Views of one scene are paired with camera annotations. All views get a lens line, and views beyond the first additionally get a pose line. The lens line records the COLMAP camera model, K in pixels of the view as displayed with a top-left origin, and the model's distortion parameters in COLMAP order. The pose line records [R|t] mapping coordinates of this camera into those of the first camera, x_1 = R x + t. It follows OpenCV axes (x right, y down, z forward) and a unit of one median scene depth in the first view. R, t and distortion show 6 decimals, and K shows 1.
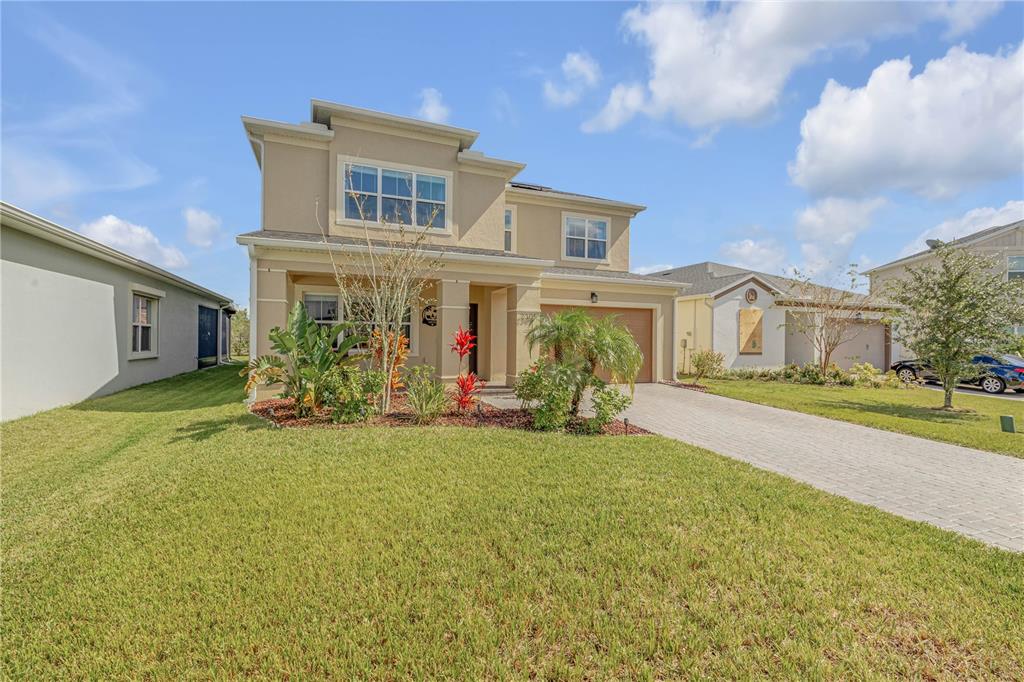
lens RADIAL K [[461.0, 0, 505.3], [0, 461.0, 340.4], [0, 0, 1]] dist [0.002486, -0.000488]
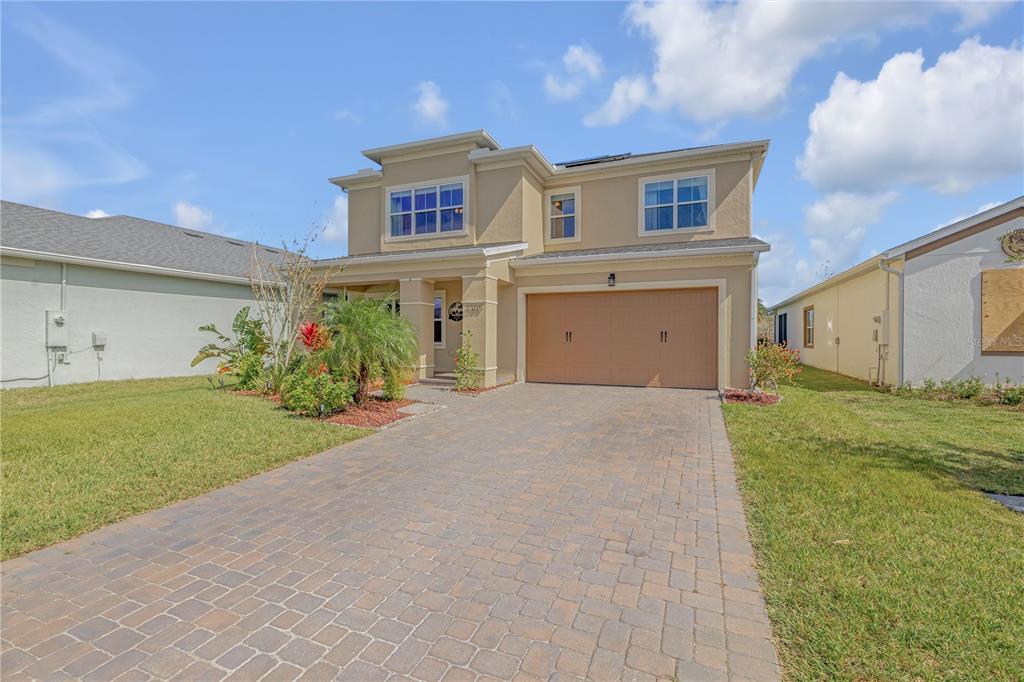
lens RADIAL K [[461.0, 0, 508.8], [0, 461.0, 341.1], [0, 0, 1]] dist [0.002486, -0.000488]
pose [[0.710393, -0.002711, -0.703800, 0.691277], [0.004588, 0.999989, 0.000779, 0.015987], [0.703791, -0.003782, 0.710397, 0.309084]]
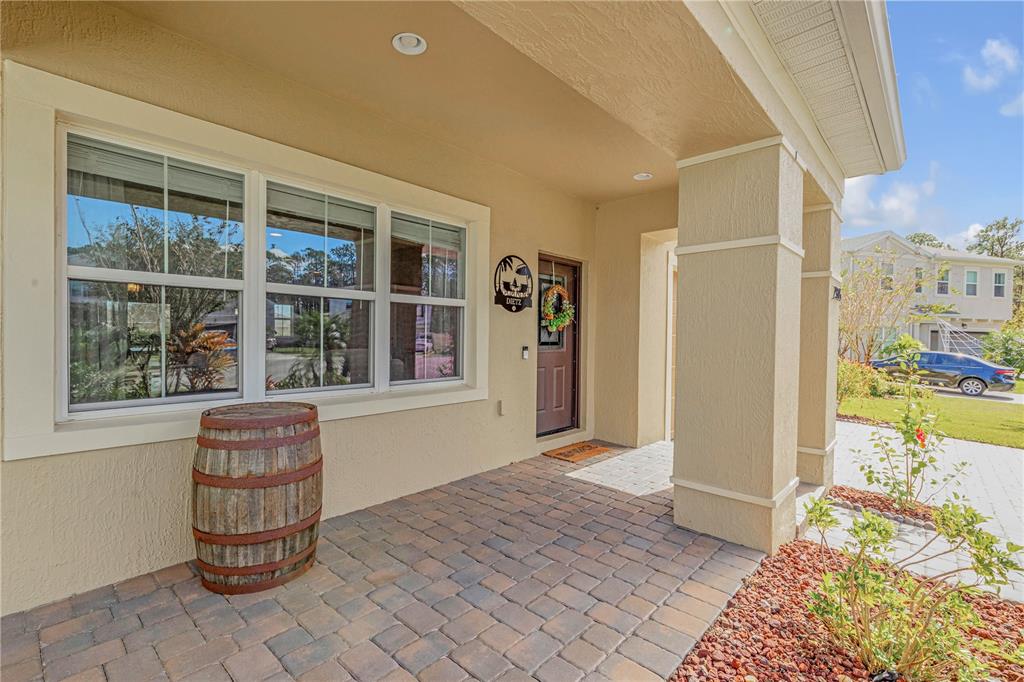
lens RADIAL K [[461.0, 0, 511.4], [0, 461.0, 338.0], [0, 0, 1]] dist [0.002486, -0.000488]
pose [[0.897577, 0.002908, 0.440848, -0.318328], [-0.010751, 0.999825, 0.015295, -0.015850], [-0.440727, -0.018468, 0.897451, 0.667154]]
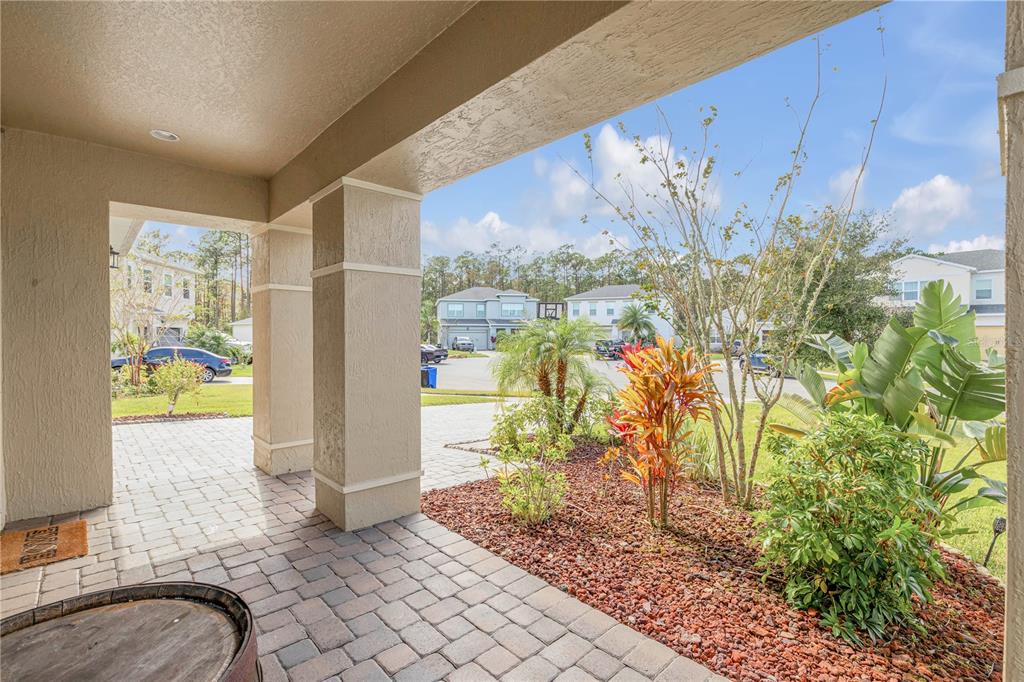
lens RADIAL K [[461.0, 0, 511.1], [0, 461.0, 340.0], [0, 0, 1]] dist [0.002486, -0.000488]
pose [[-0.355288, -0.016448, 0.934612, -0.382975], [-0.004987, 0.999864, 0.015700, -0.019607], [-0.934744, 0.000917, -0.355321, 0.836546]]
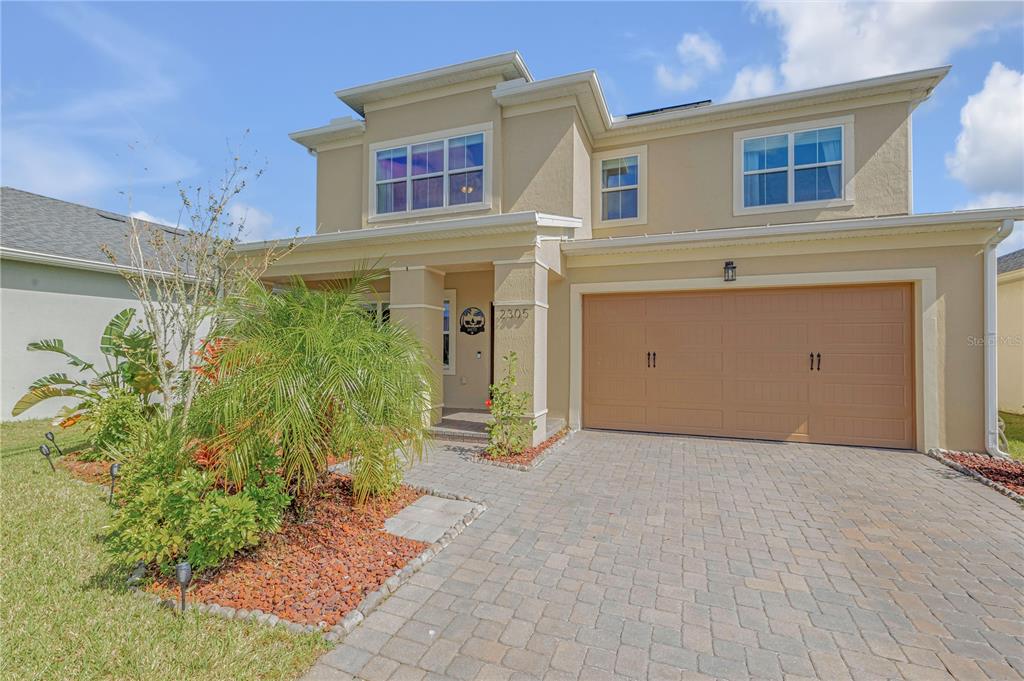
lens RADIAL K [[461.0, 0, 510.3], [0, 461.0, 341.7], [0, 0, 1]] dist [0.002486, -0.000488]
pose [[0.734468, -0.018193, -0.678400, 0.390773], [0.001127, 0.999672, -0.025589, -0.000824], [0.678643, 0.018030, 0.734247, 0.489162]]
